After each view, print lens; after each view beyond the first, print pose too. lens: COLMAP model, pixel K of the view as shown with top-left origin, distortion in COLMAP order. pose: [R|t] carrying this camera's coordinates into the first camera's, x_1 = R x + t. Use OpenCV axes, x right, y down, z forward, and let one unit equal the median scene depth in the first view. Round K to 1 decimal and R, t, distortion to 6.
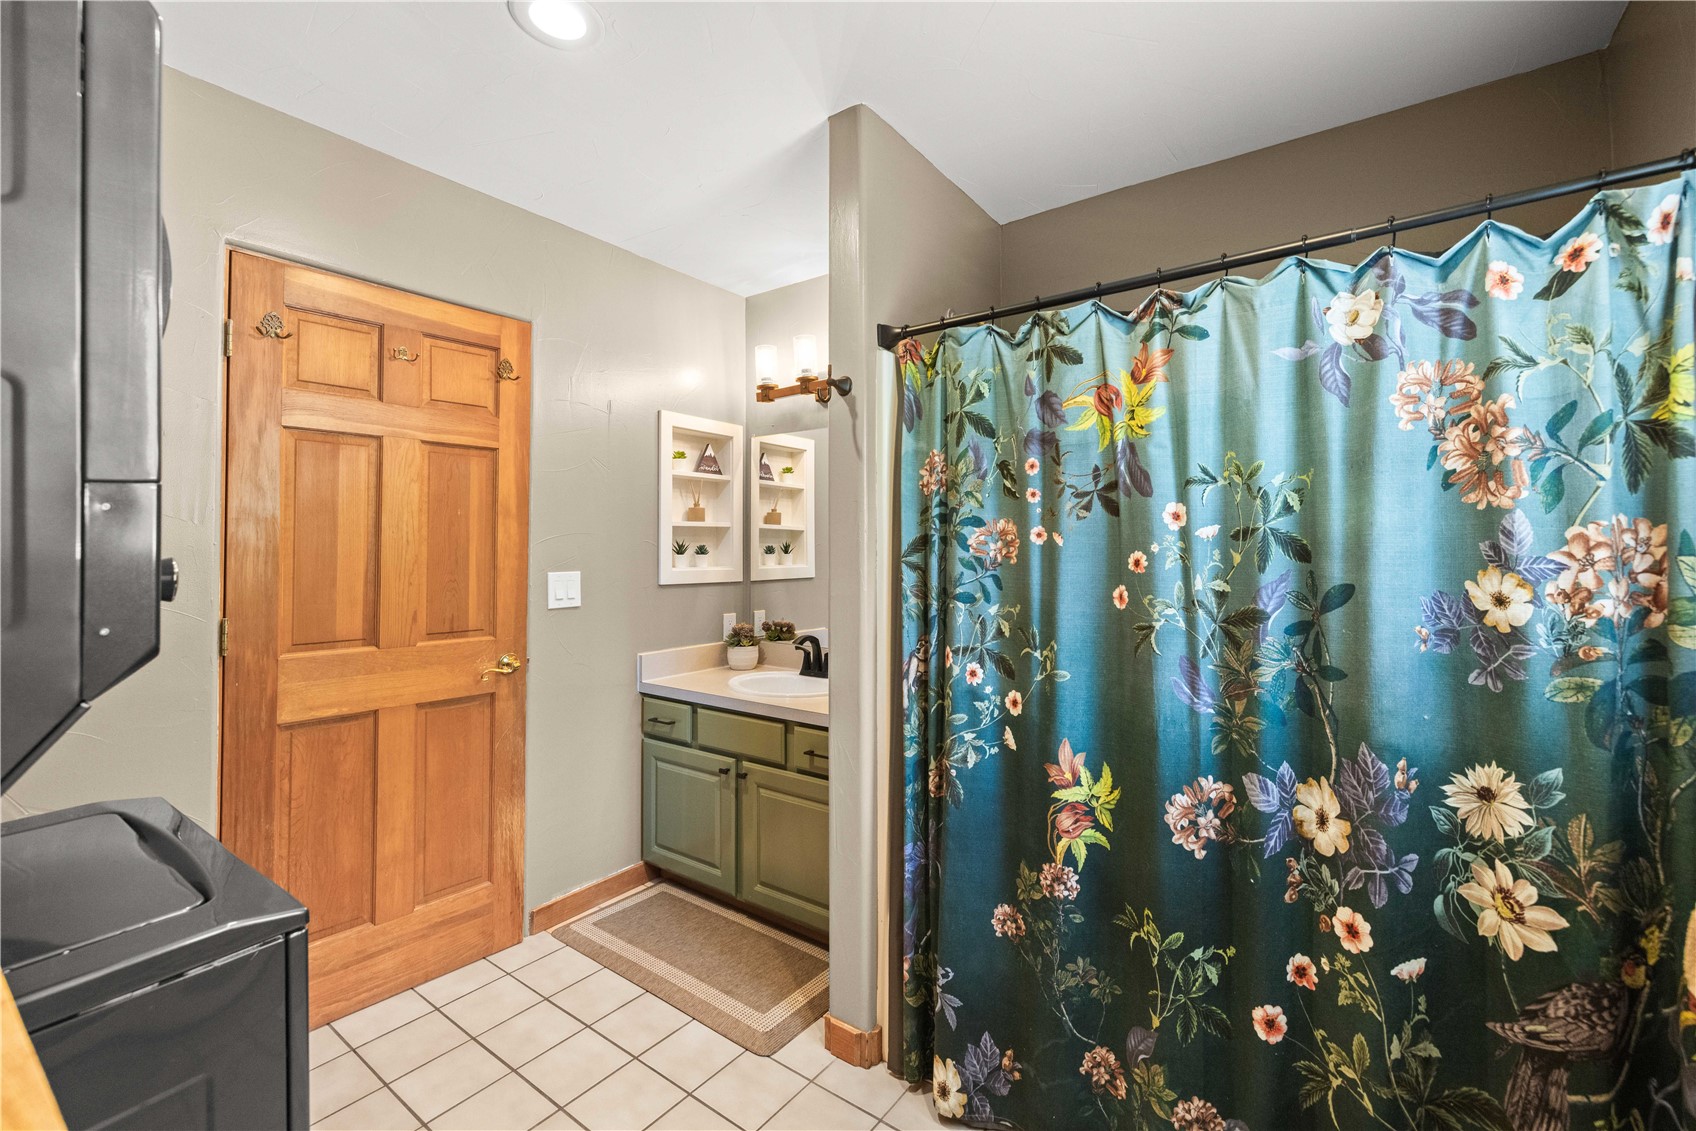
lens RADIAL K [[718.4, 0, 850.6], [0, 718.4, 560.6], [0, 0, 1]] dist [-0.000508, -0.000241]
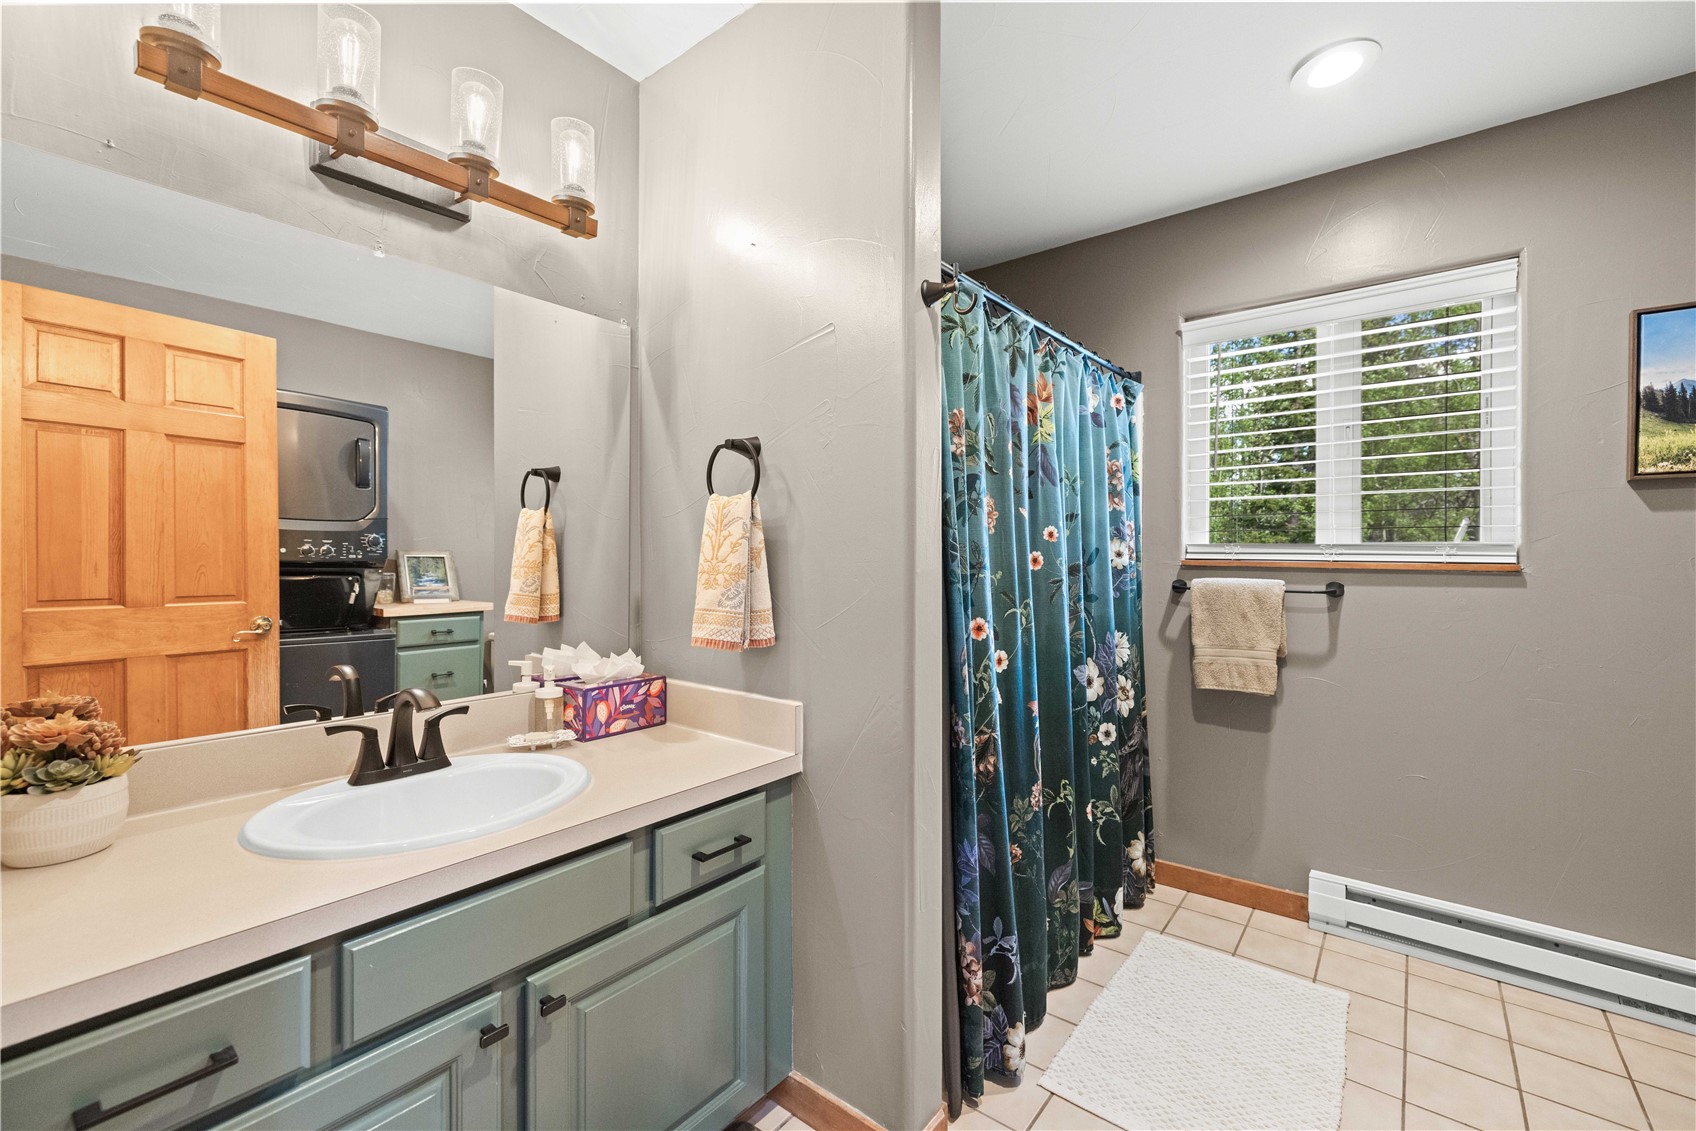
lens RADIAL K [[718.4, 0, 850.6], [0, 718.4, 560.6], [0, 0, 1]] dist [-0.000508, -0.000241]
pose [[0.031077, -0.018292, 0.999350, -1.117627], [-0.000220, 0.999832, 0.018308, 0.031262], [-0.999517, -0.000789, 0.031068, 1.531839]]
